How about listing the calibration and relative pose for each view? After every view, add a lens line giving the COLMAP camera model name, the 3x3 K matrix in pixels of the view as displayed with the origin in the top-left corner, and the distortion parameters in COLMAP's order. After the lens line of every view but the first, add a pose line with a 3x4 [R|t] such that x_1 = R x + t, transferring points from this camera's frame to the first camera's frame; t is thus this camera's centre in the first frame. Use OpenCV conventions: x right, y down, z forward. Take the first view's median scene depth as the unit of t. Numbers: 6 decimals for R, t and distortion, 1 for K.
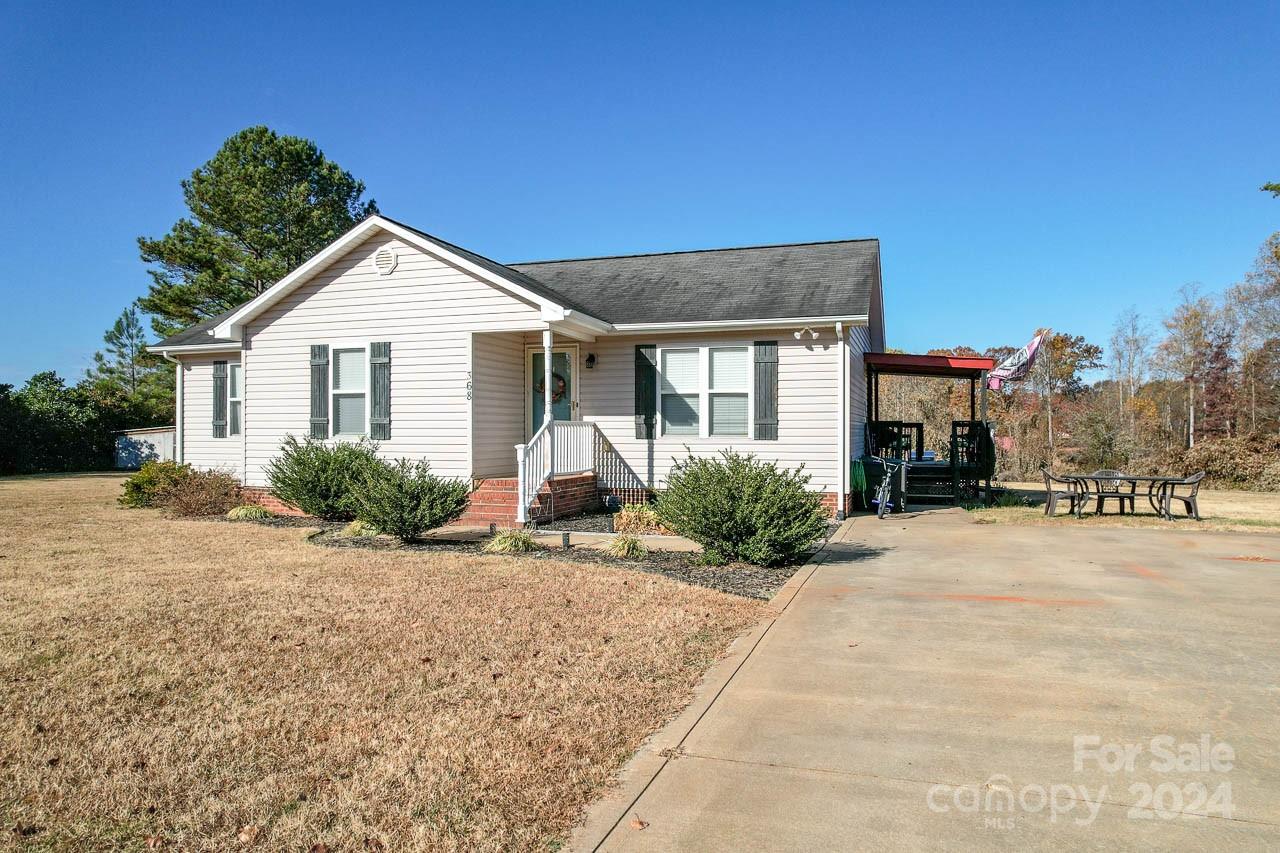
lens RADIAL K [[815.2, 0, 656.9], [0, 815.2, 428.8], [0, 0, 1]] dist [-0.054337, 0.024939]
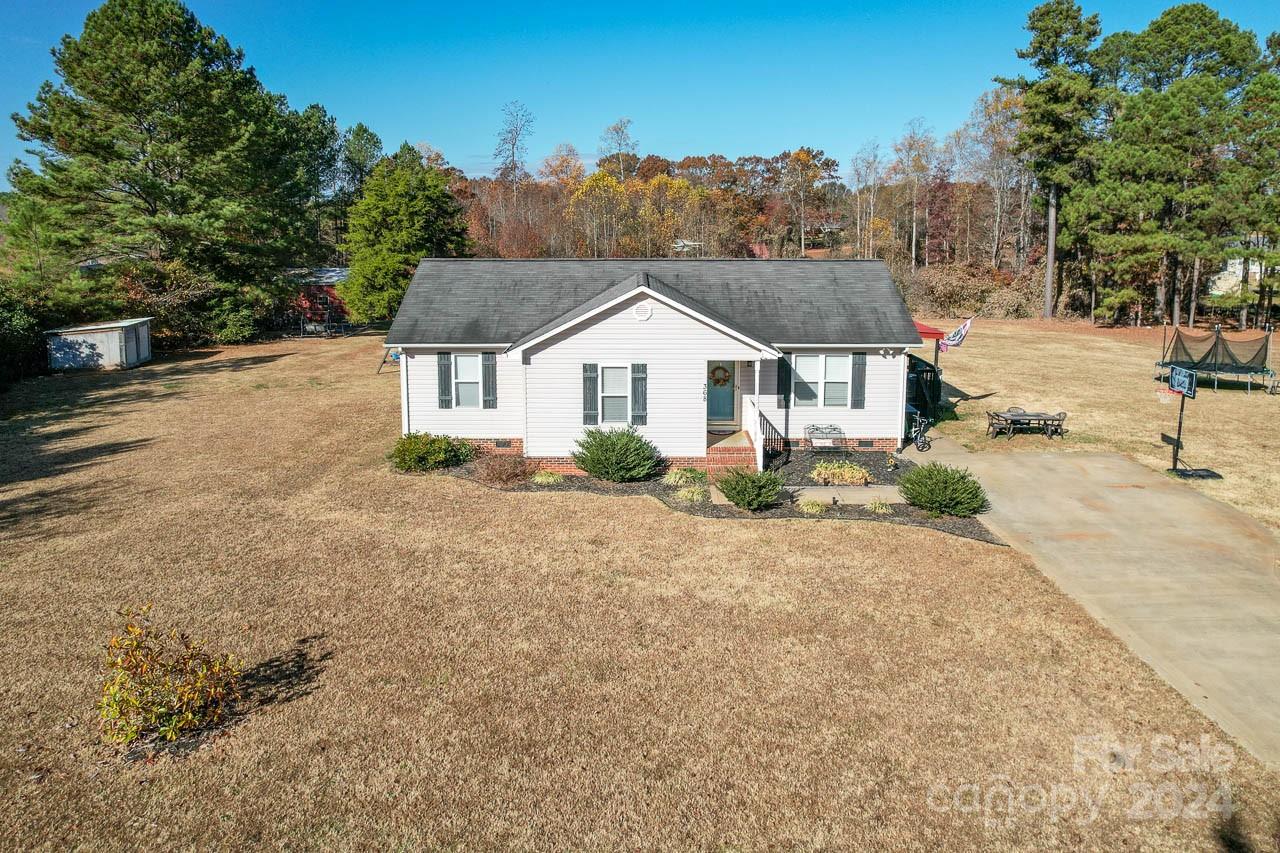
lens RADIAL K [[838.4, 0, 648.4], [0, 838.4, 318.2], [0, 0, 1]] dist [-0.035391, 0.001979]
pose [[0.949577, -0.039379, 0.311051, -0.806627], [-0.000337, 0.991953, 0.126608, -0.389218], [-0.313534, -0.120329, 0.941922, -0.487720]]
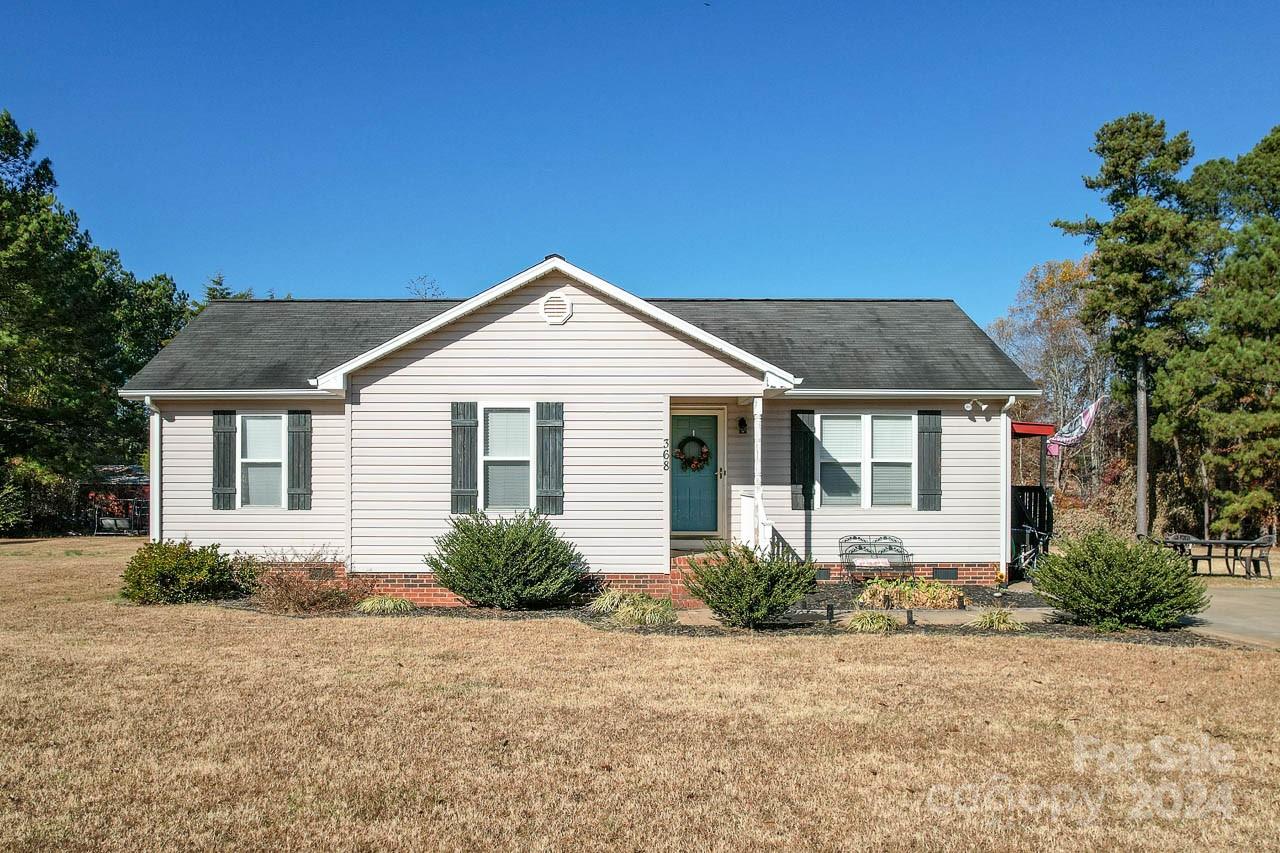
lens RADIAL K [[1057.6, 0, 595.3], [0, 1057.6, 467.2], [0, 0, 1]] dist [-0.043358, 0.000981]
pose [[0.951553, 0.002205, 0.307476, -0.638581], [-0.001421, 0.999995, -0.002772, -0.033556], [-0.307481, 0.002201, 0.951552, -0.100989]]
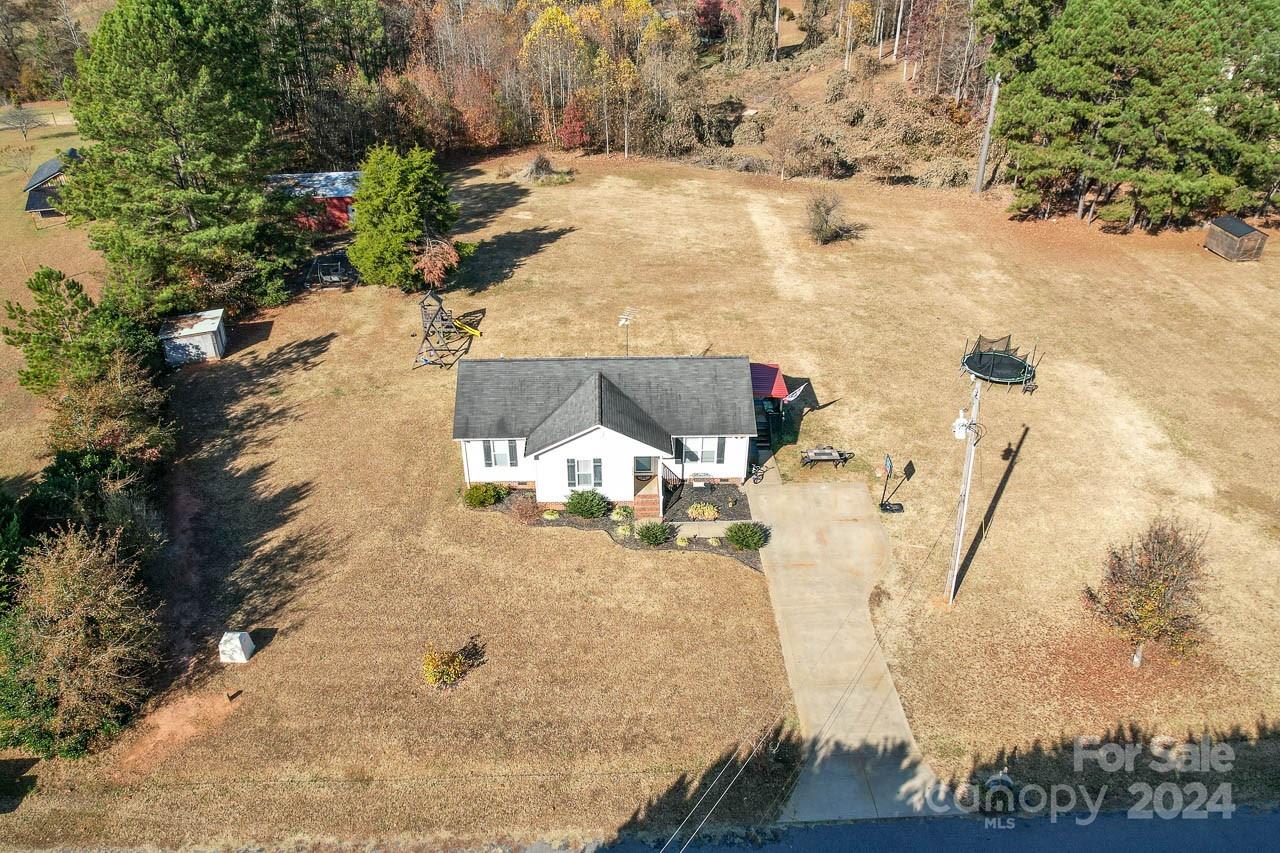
lens RADIAL K [[993.3, 0, 642.5], [0, 993.3, 425.4], [0, 0, 1]] dist [-0.031823, -0.000550]
pose [[0.939476, -0.178024, 0.292733, -1.182722], [-0.004957, 0.847255, 0.531163, -2.047610], [-0.342580, -0.500466, 0.795093, -1.761724]]
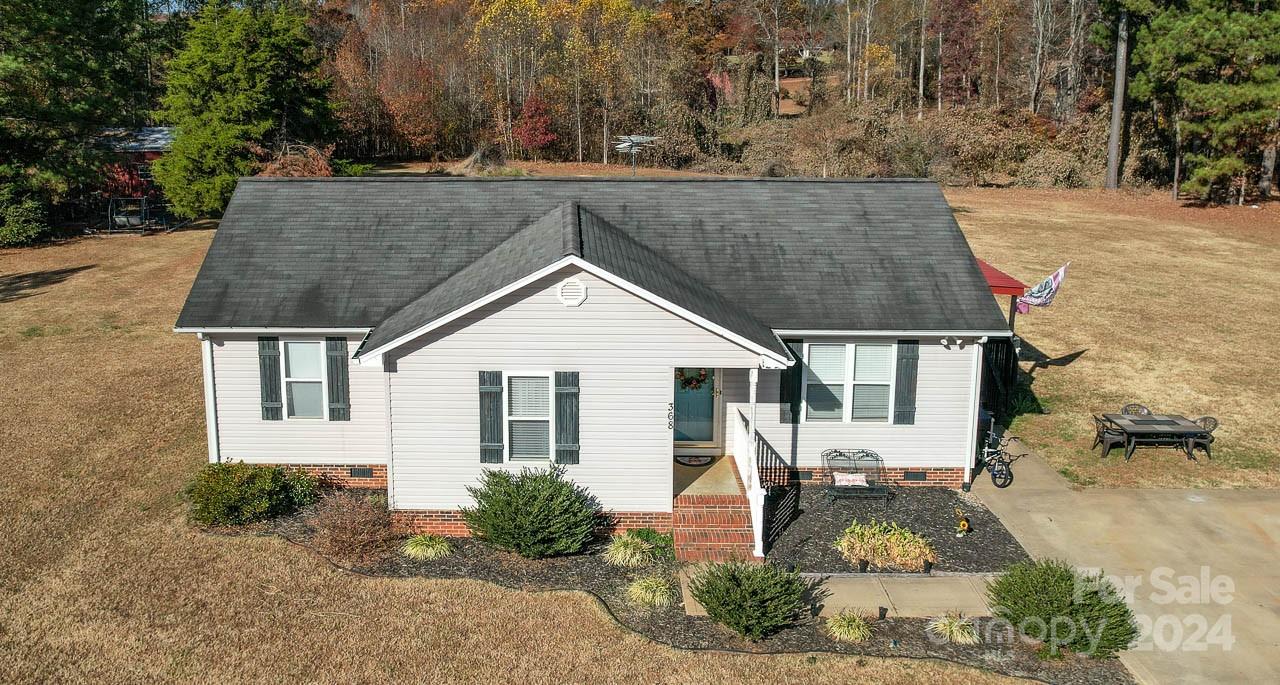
lens RADIAL K [[1046.7, 0, 551.9], [0, 1046.7, 203.5], [0, 0, 1]] dist [-0.045351, 0.020547]
pose [[0.956479, -0.053399, 0.286875, -0.701821], [0.003599, 0.985198, 0.171384, -0.516396], [-0.291780, -0.162893, 0.942513, -0.147401]]
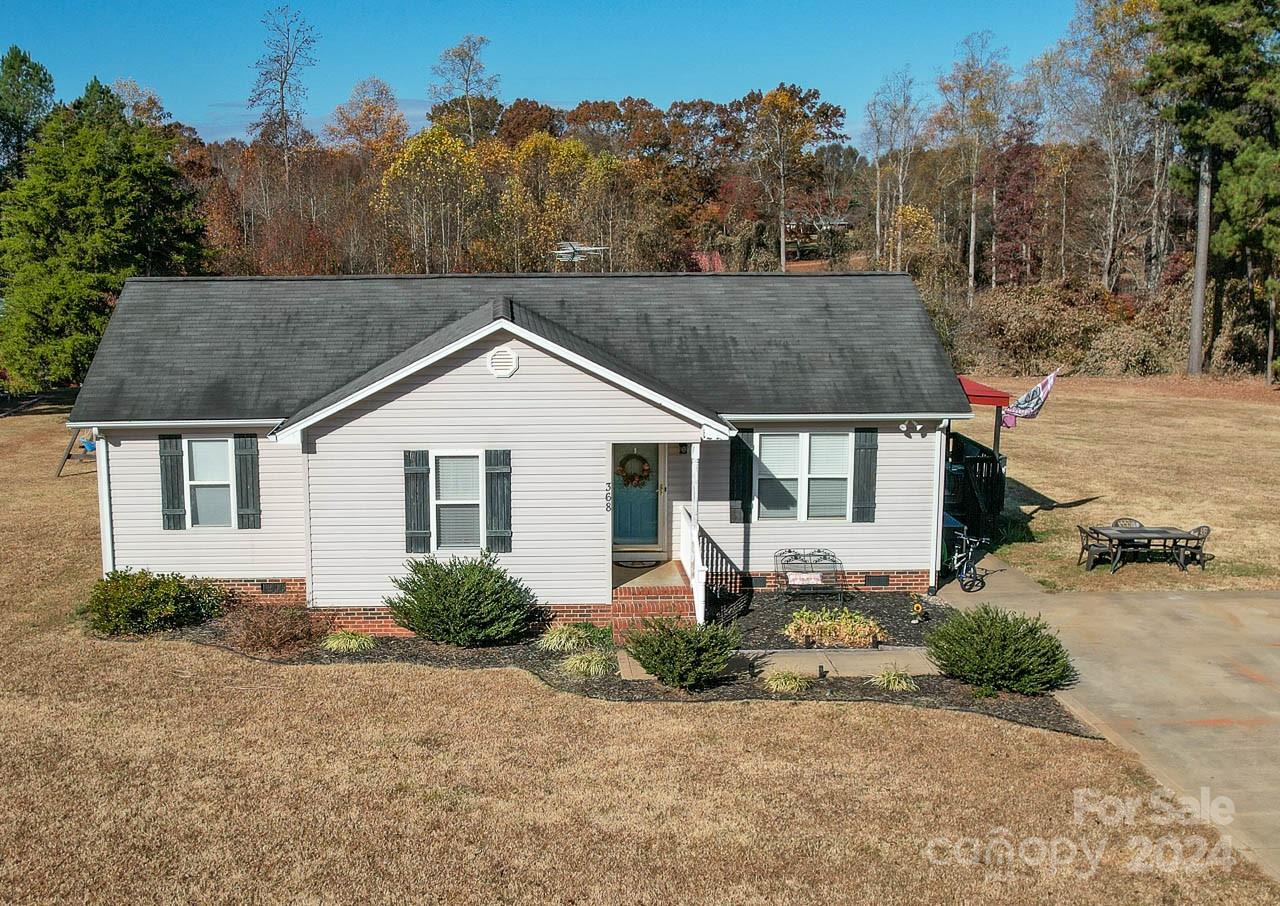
lens RADIAL K [[1438.0, 0, 548.5], [0, 1438.0, 458.8], [0, 0, 1]] dist [-0.043122, 0.034197]
pose [[0.943017, -0.065352, 0.326264, -0.810698], [0.006244, 0.983826, 0.179017, -0.384112], [-0.332686, -0.166779, 0.928173, -0.528462]]
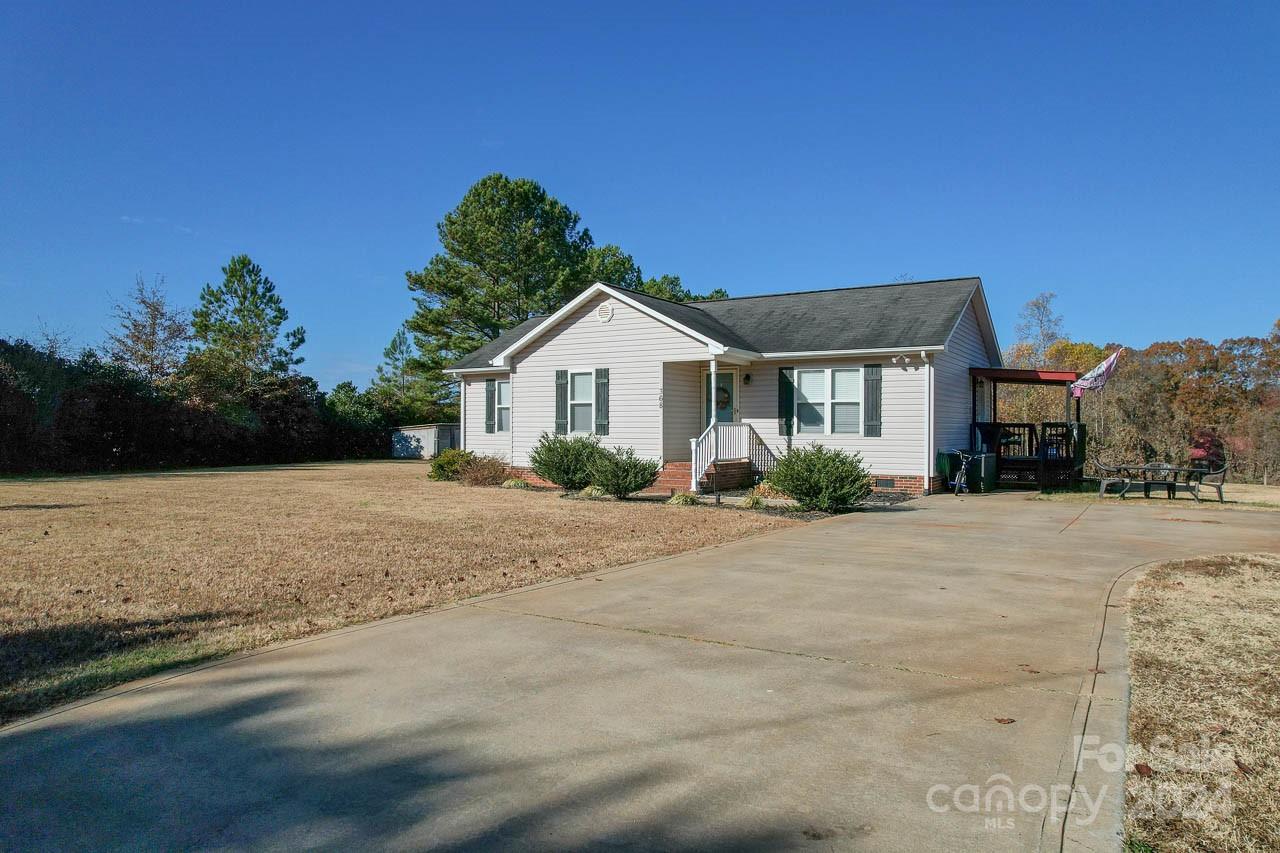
lens RADIAL K [[815.2, 0, 656.9], [0, 815.2, 428.8], [0, 0, 1]] dist [-0.054337, 0.024939]
pose [[0.970167, 0.003685, -0.242410, 0.110662], [-0.002835, 0.999989, 0.003857, -0.003794], [0.242422, -0.003054, 0.970166, -0.398812]]
